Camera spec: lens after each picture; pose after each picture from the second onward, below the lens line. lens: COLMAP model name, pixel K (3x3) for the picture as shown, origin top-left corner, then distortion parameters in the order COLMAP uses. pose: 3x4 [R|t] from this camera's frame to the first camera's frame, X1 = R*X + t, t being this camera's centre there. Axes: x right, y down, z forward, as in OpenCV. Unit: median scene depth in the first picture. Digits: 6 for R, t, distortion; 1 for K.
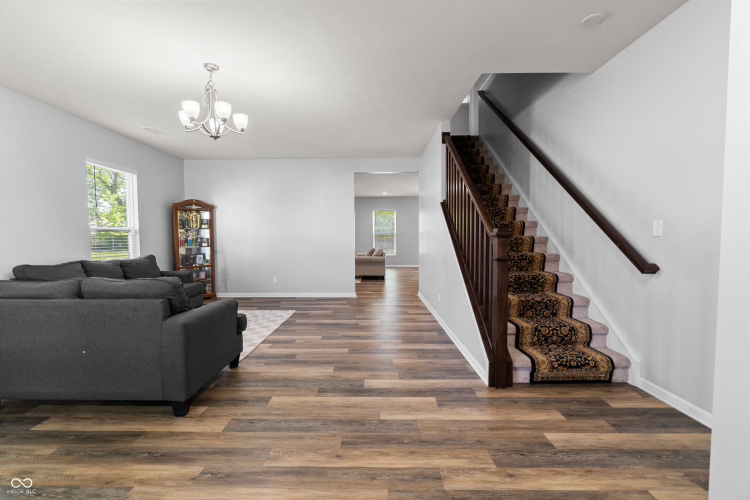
lens RADIAL K [[326.9, 0, 374.8], [0, 326.9, 250.3], [0, 0, 1]] dist [-0.007367, 0.001163]
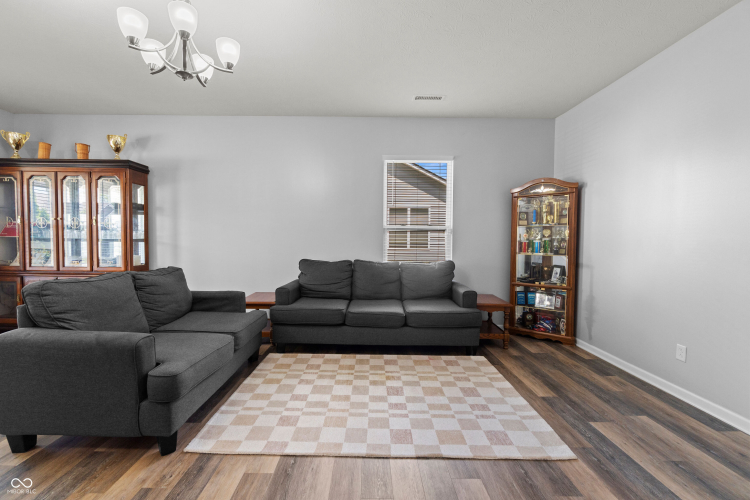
lens RADIAL K [[326.9, 0, 358.6], [0, 326.9, 252.7], [0, 0, 1]] dist [-0.007367, 0.001163]
pose [[-0.003715, 0.047045, -0.998886, 0.128848], [-0.049389, 0.997665, 0.047172, -0.046446], [0.998773, 0.049509, -0.001383, 1.196369]]
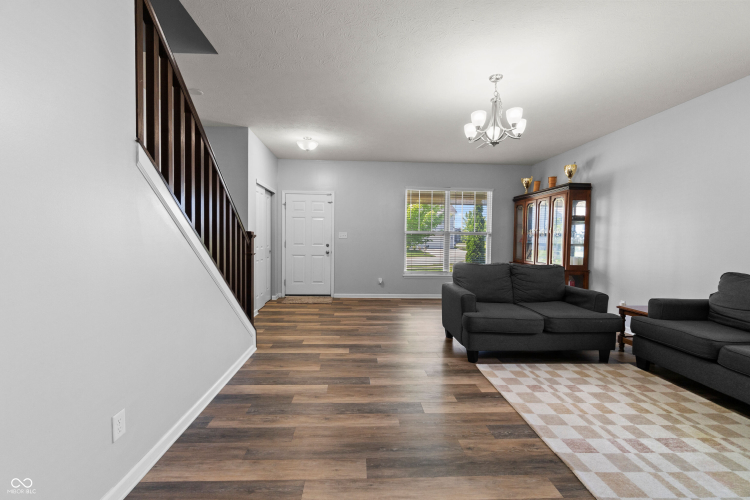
lens RADIAL K [[326.9, 0, 371.9], [0, 326.9, 250.4], [0, 0, 1]] dist [-0.007367, 0.001163]
pose [[-0.998850, -0.007351, -0.047370, -0.047107], [-0.010986, 0.996975, 0.076944, -0.073896], [0.046661, 0.077375, -0.995910, 1.807324]]
